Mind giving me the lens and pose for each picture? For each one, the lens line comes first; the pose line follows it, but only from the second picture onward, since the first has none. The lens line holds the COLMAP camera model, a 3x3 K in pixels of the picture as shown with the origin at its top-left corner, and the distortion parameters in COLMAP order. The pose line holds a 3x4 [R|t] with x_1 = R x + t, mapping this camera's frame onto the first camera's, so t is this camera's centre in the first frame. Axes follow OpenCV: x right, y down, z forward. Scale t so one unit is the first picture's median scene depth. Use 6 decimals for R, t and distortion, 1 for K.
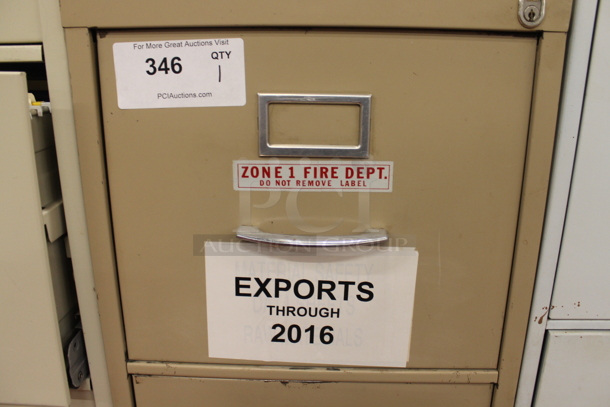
lens RADIAL K [[516.3, 0, 305.0], [0, 516.3, 203.5], [0, 0, 1]] dist [-0.173552, 0.144179]
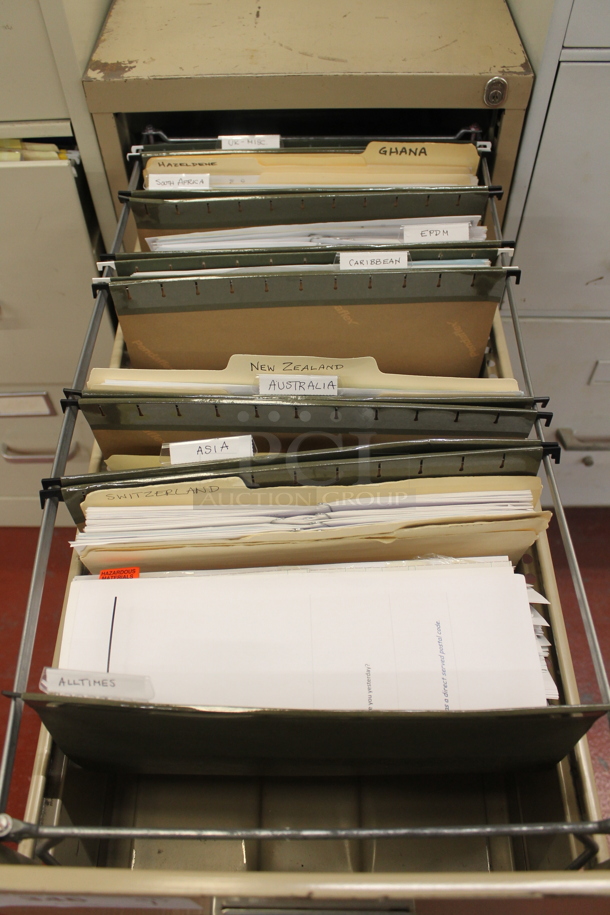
lens RADIAL K [[774.4, 0, 305.0], [0, 774.4, 457.5], [0, 0, 1]] dist [-0.173552, 0.144179]
pose [[0.999360, -0.035759, 0.000421, -0.018764], [0.028262, 0.796949, 0.603385, -0.647508], [-0.021912, -0.602987, 0.797450, -0.756797]]
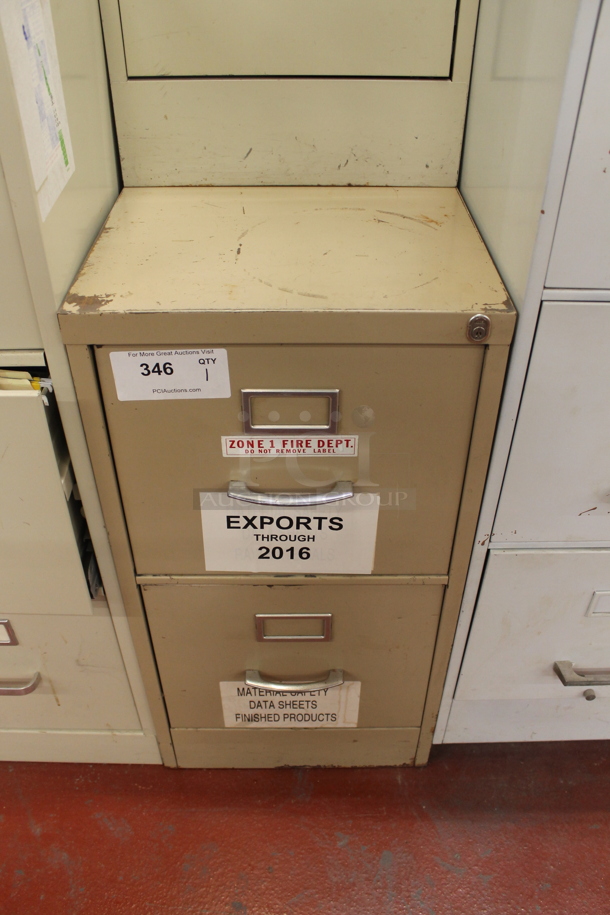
lens RADIAL K [[774.4, 0, 305.0], [0, 774.4, 457.5], [0, 0, 1]] dist [-0.173552, 0.144179]
pose [[0.999276, -0.026599, 0.027202, 0.000501], [0.014201, 0.924082, 0.381930, -0.665177], [-0.035296, -0.381267, 0.923791, -0.609808]]
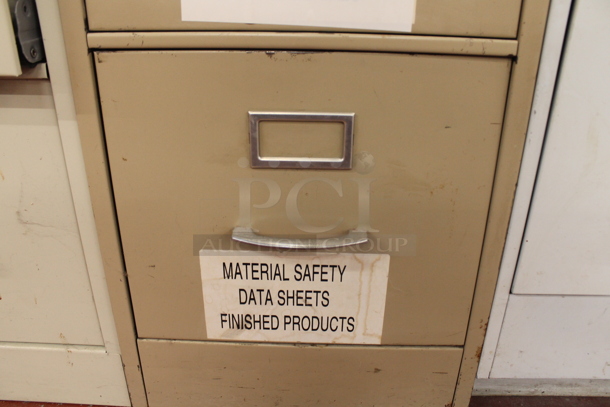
lens RADIAL K [[516.3, 0, 305.0], [0, 516.3, 203.5], [0, 0, 1]] dist [-0.173552, 0.144179]
pose [[0.999931, 0.003450, 0.011265, 0.010874], [-0.005116, 0.988466, 0.151359, 0.508705], [-0.010613, -0.151407, 0.988415, 0.115090]]
